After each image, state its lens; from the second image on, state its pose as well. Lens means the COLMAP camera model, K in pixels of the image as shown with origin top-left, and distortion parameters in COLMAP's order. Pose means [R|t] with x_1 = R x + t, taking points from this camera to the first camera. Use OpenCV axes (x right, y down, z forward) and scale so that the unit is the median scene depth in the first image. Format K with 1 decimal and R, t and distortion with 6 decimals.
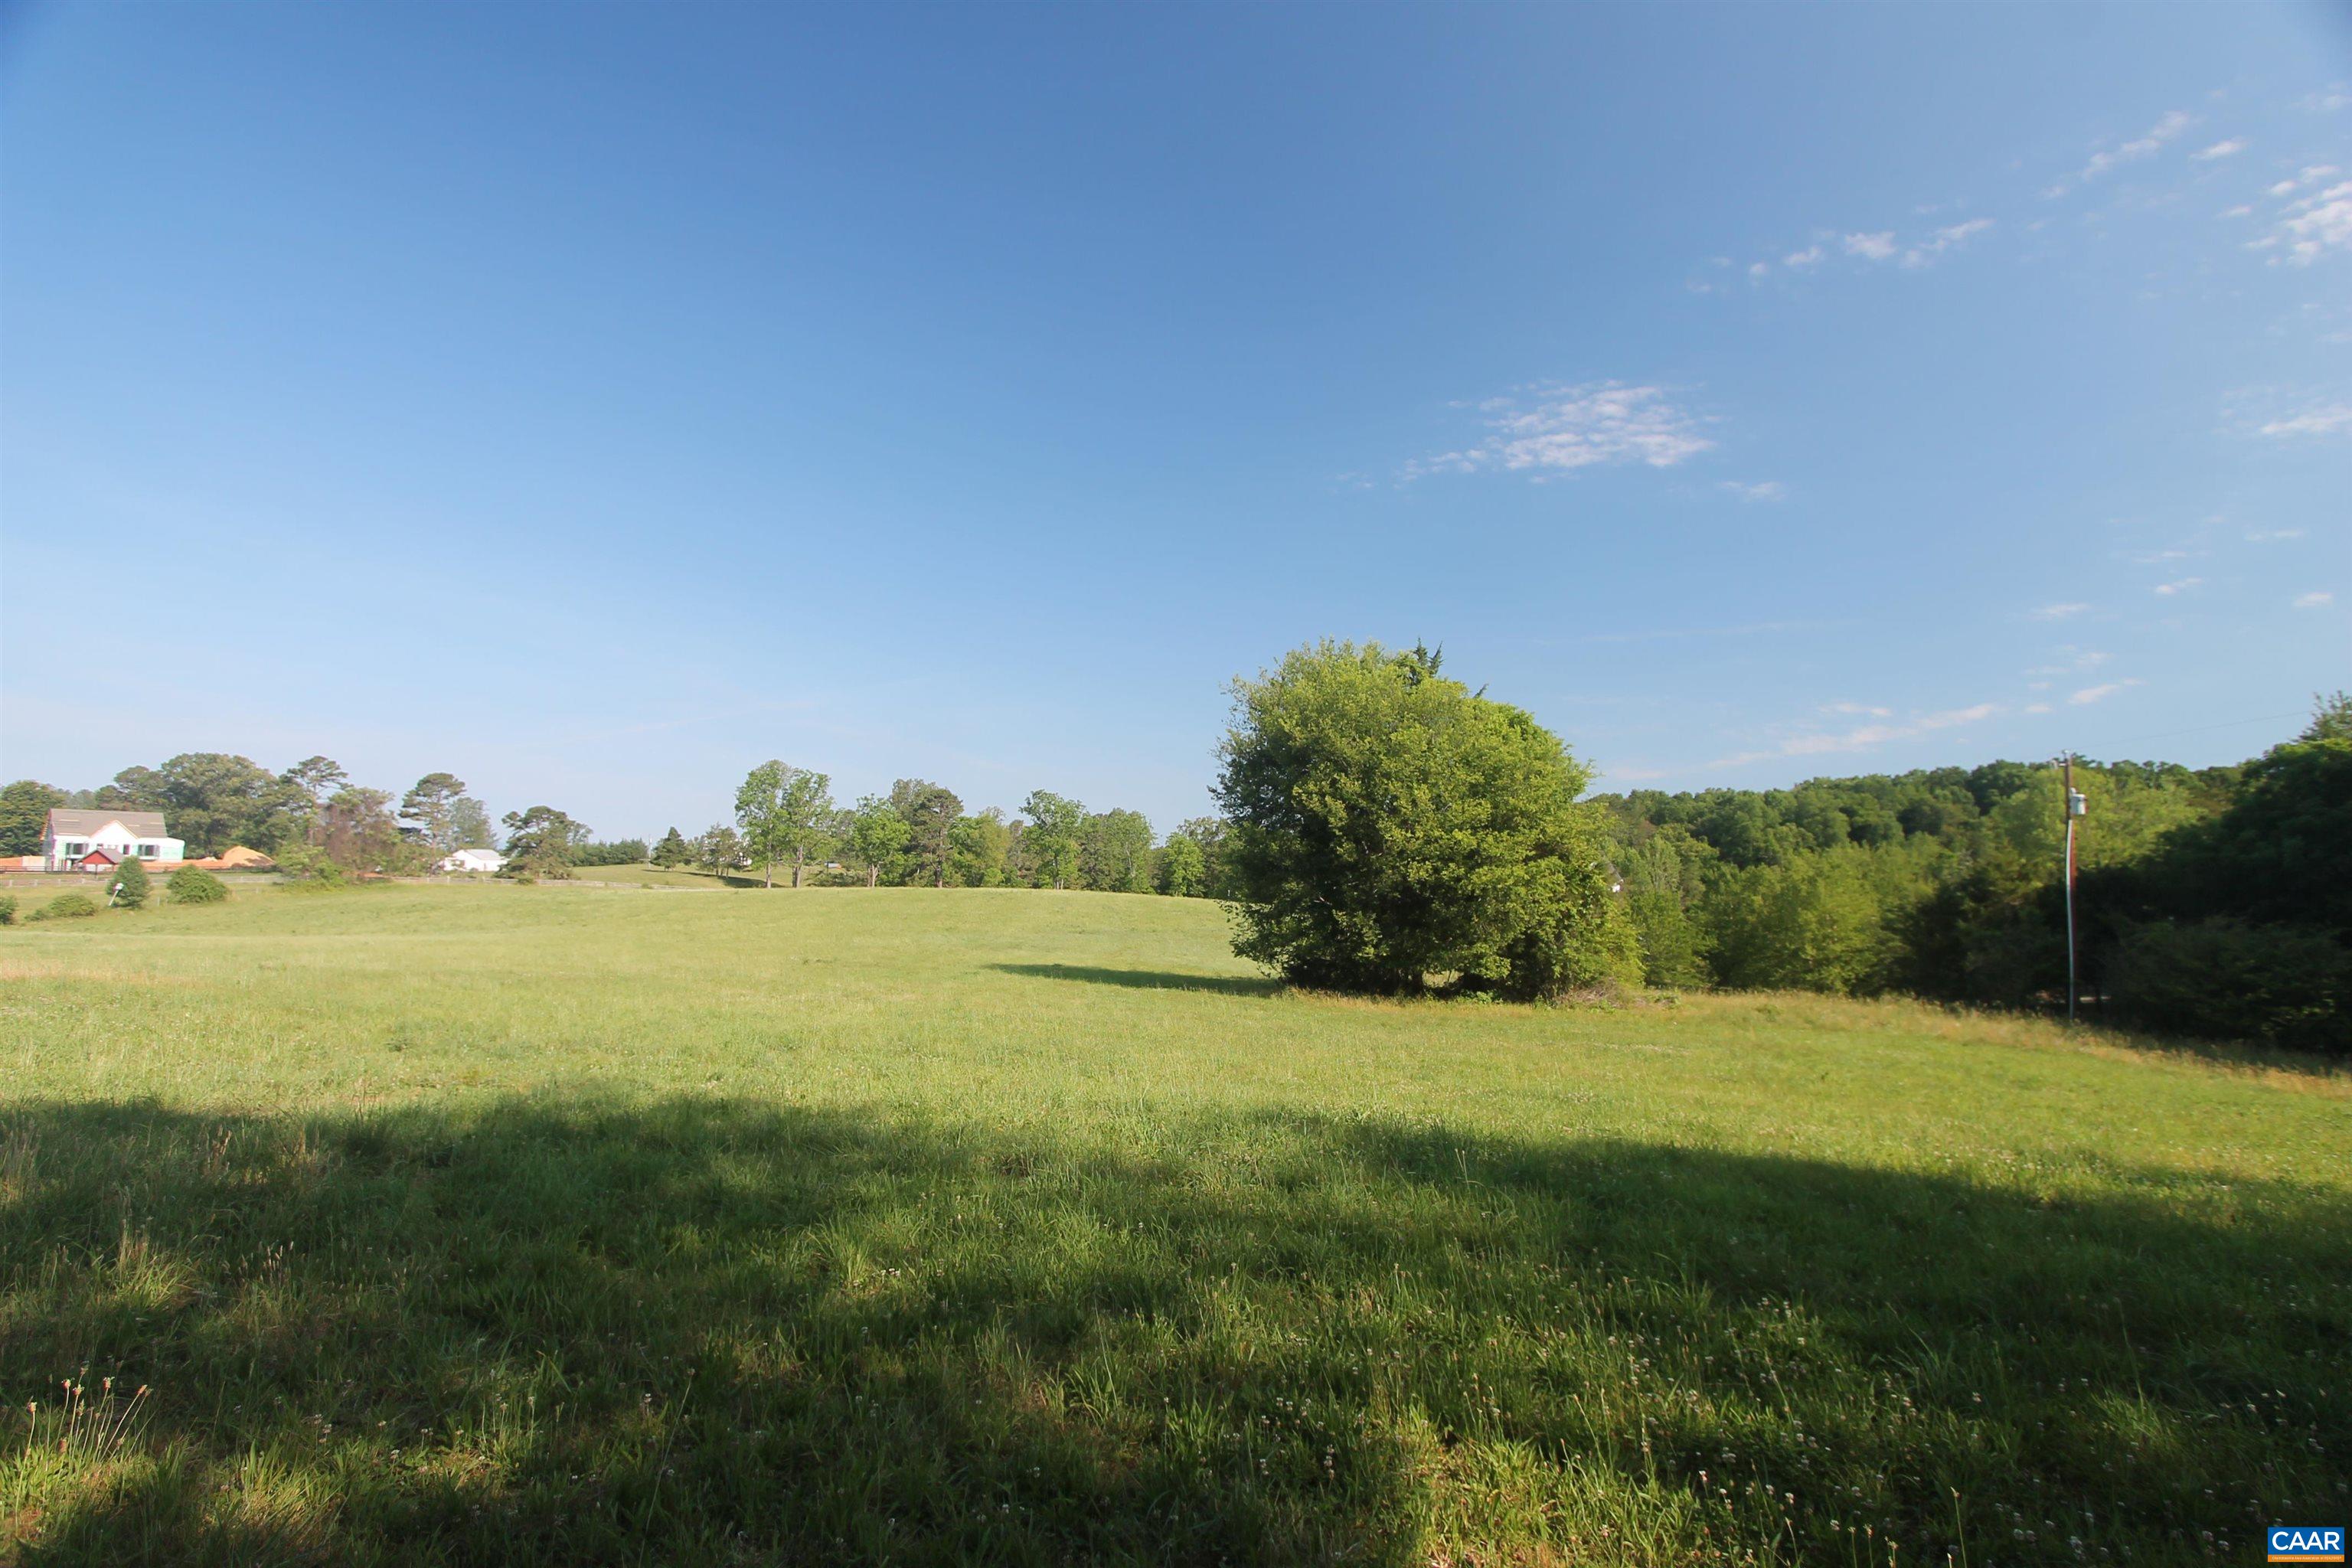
lens RADIAL K [[1108.2, 0, 1176.0], [0, 1108.2, 784.0], [0, 0, 1]] dist [-0.015517, -0.000556]
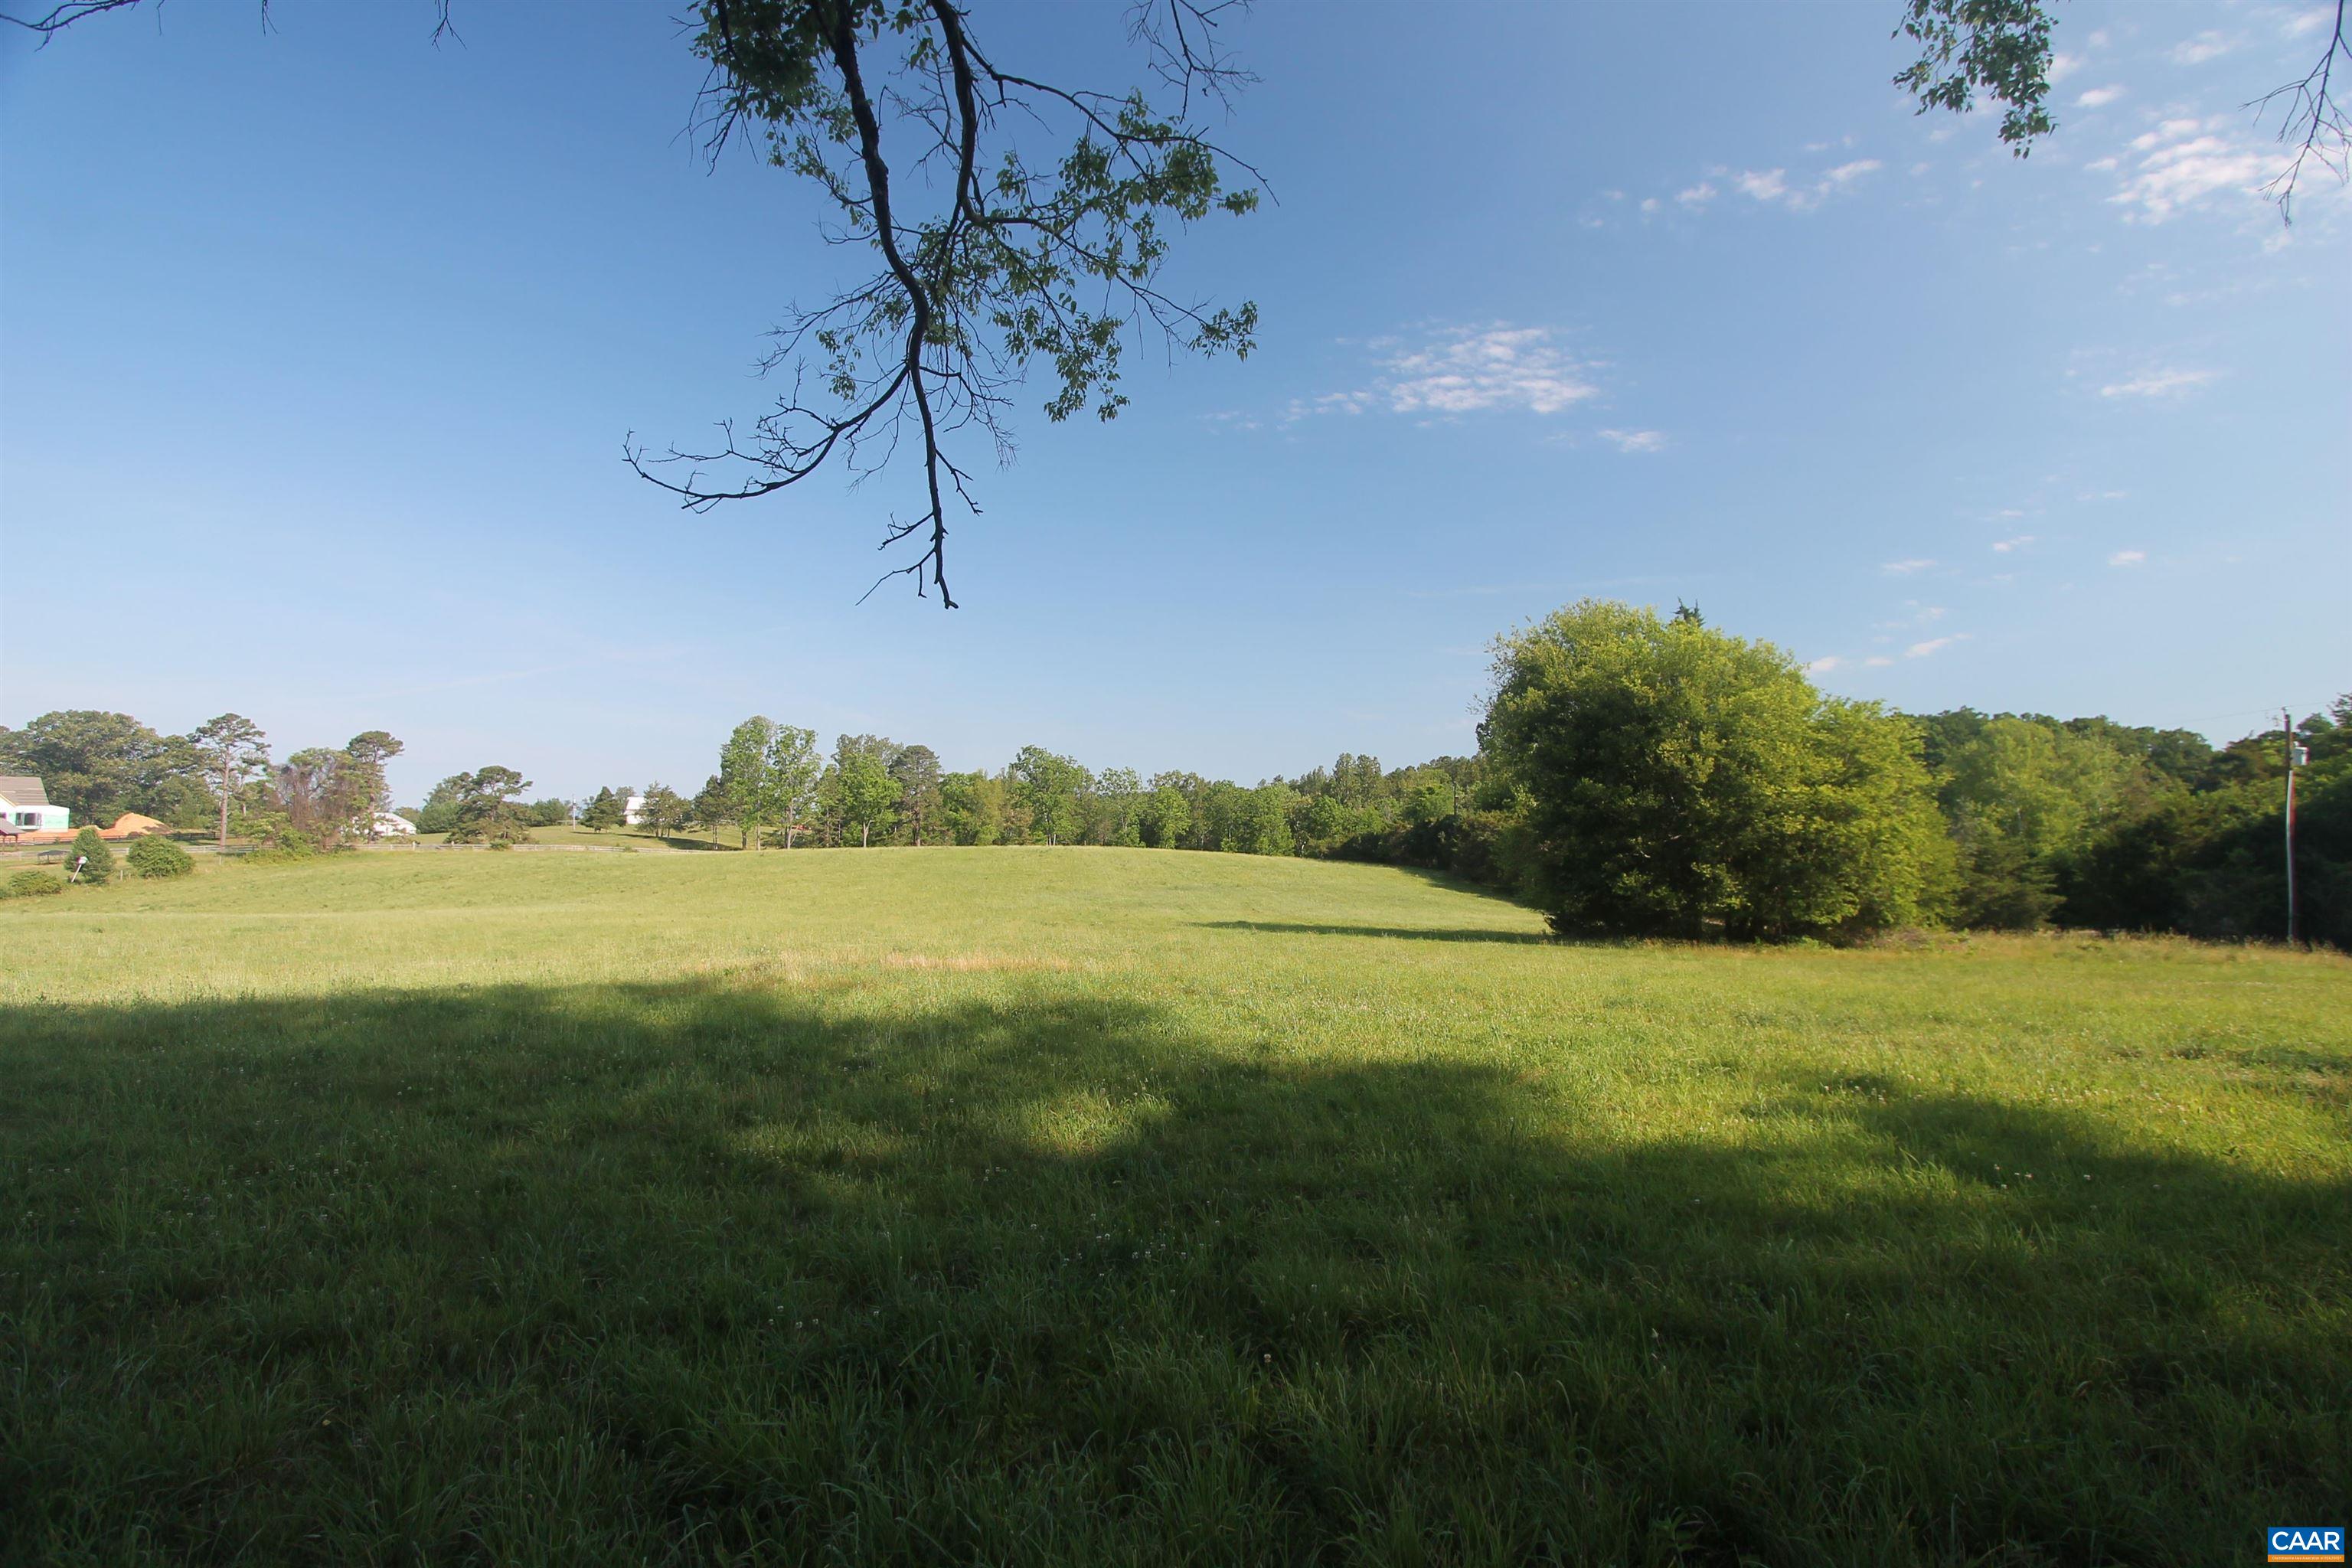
lens RADIAL K [[1108.2, 0, 1176.0], [0, 1108.2, 784.0], [0, 0, 1]] dist [-0.015517, -0.000556]
pose [[0.993813, -0.009884, 0.110628, -0.103591], [0.005187, 0.999076, 0.042660, -0.001625], [-0.110948, -0.041822, 0.992946, 0.005742]]
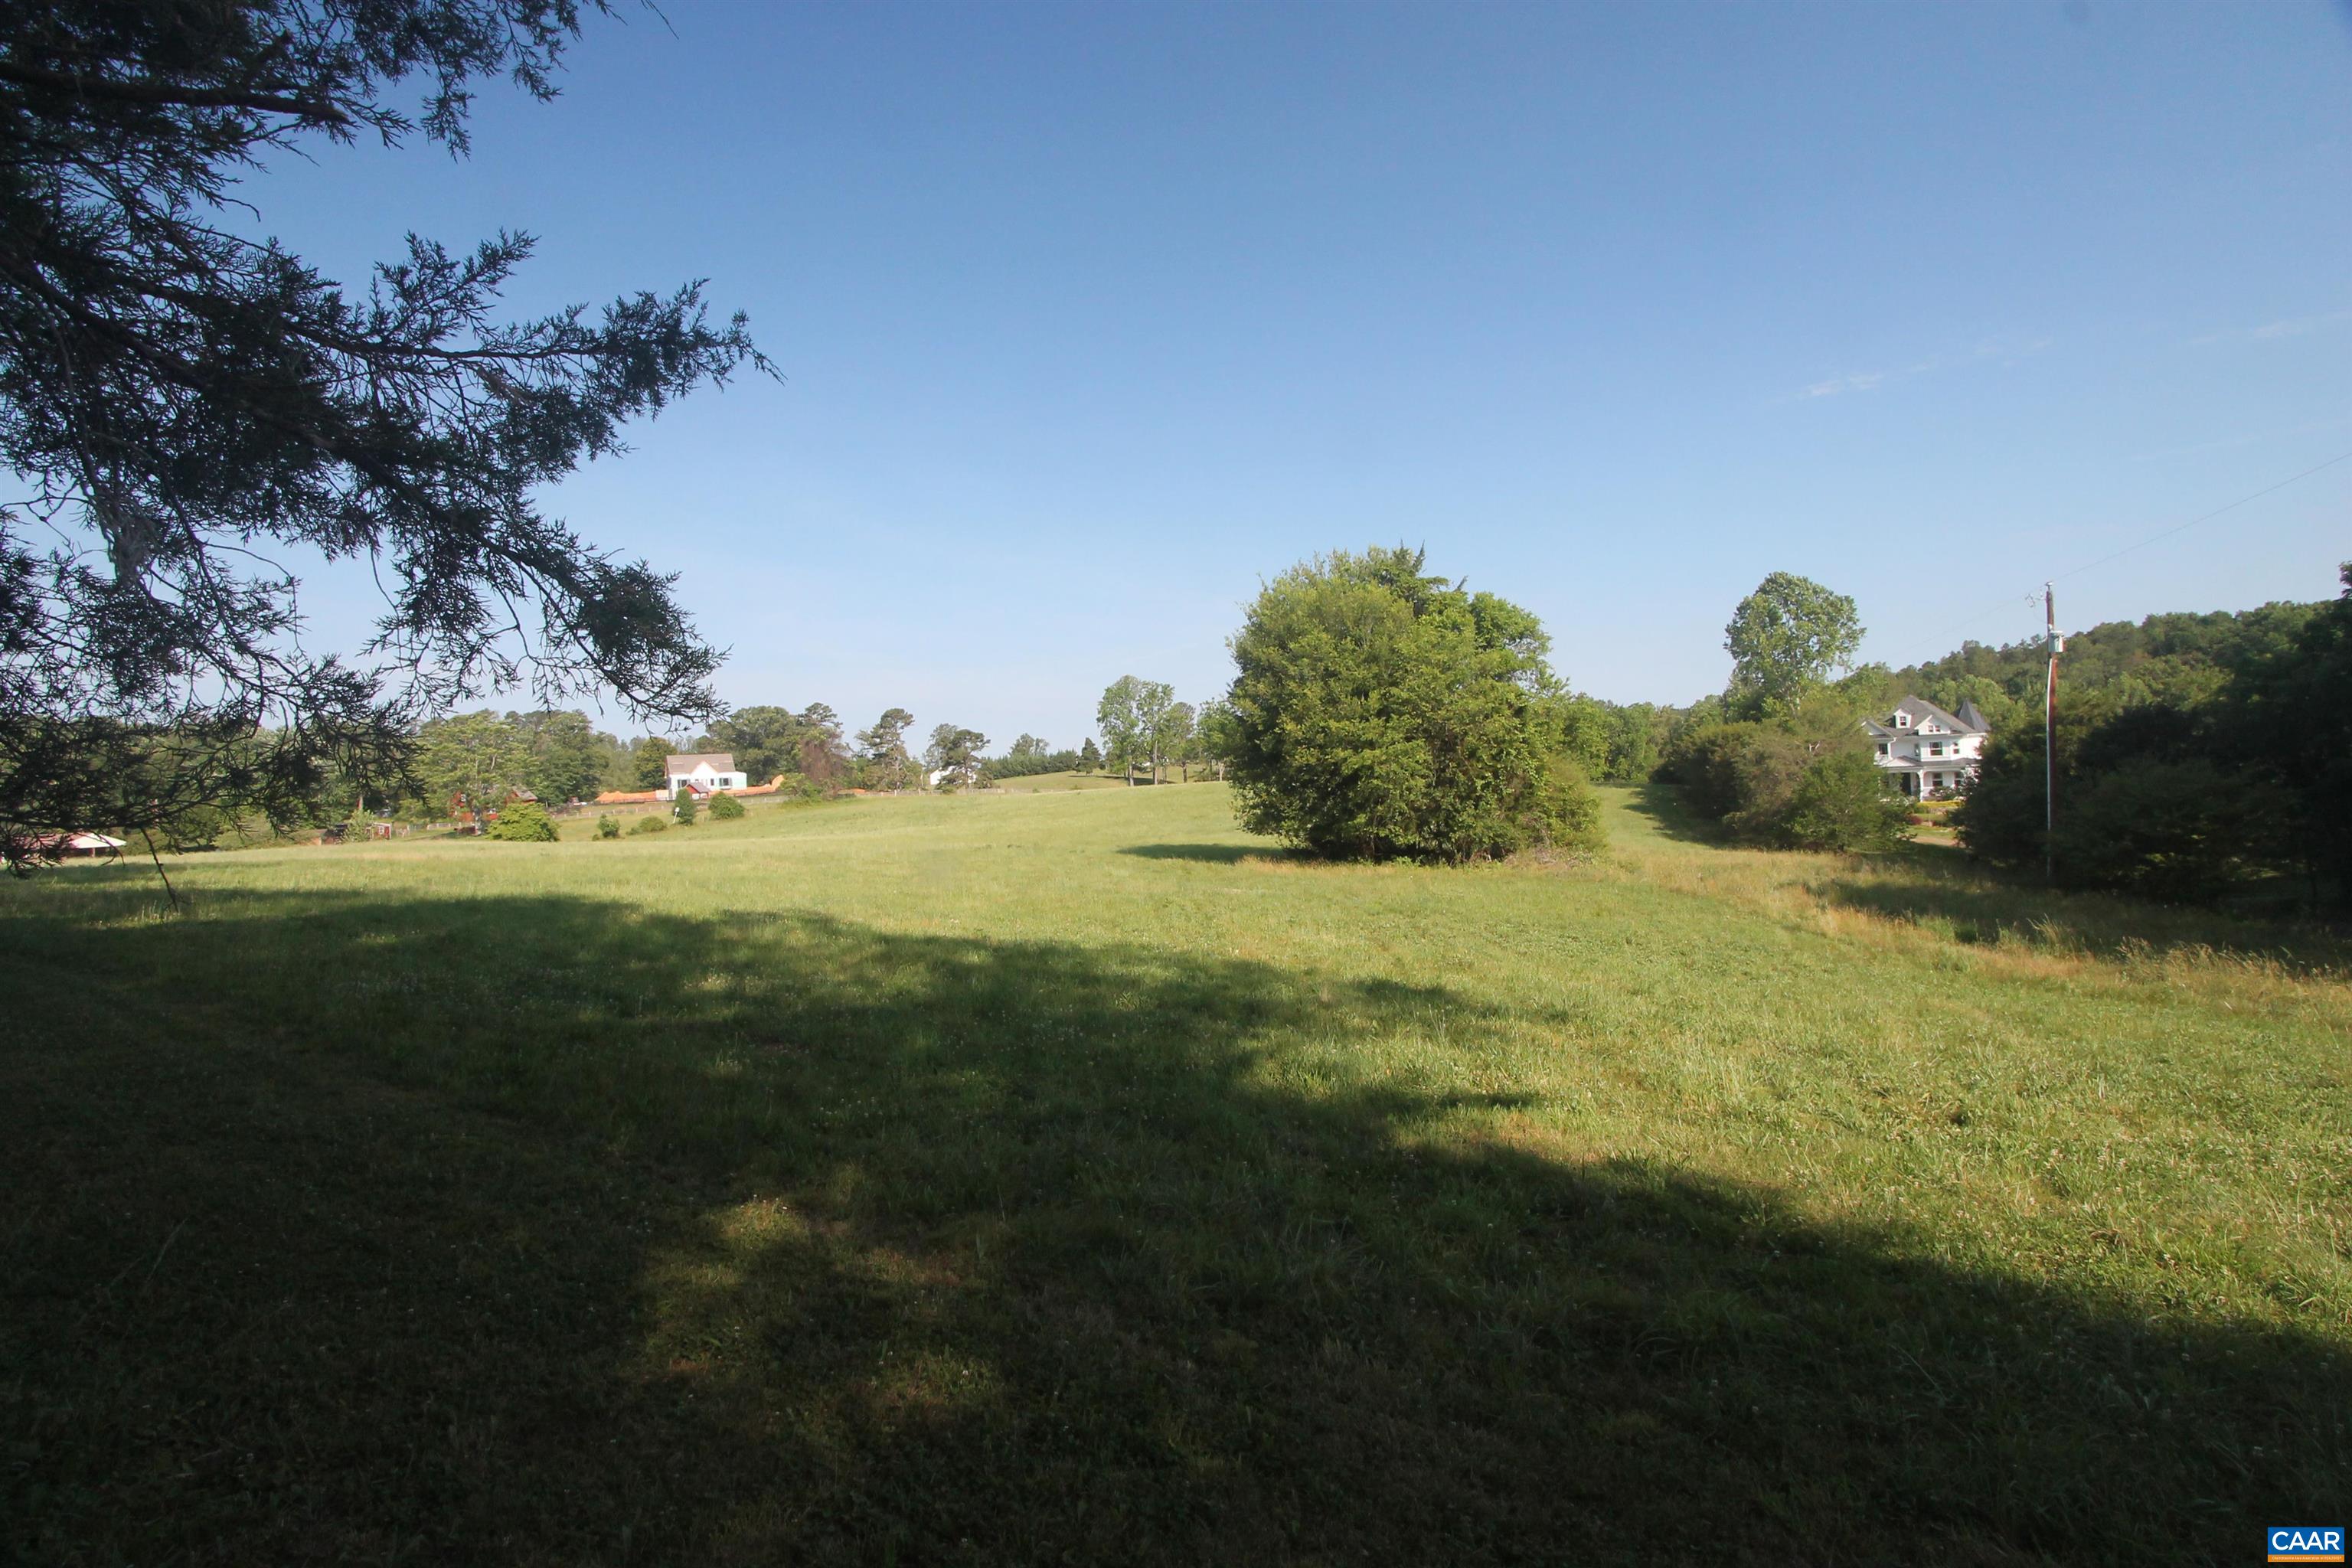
lens RADIAL K [[1108.2, 0, 1176.0], [0, 1108.2, 784.0], [0, 0, 1]] dist [-0.015517, -0.000556]
pose [[0.914362, -0.047928, -0.402051, 0.130422], [0.088423, 0.992639, 0.082764, -0.000840], [0.395125, -0.111226, 0.911869, -0.035319]]
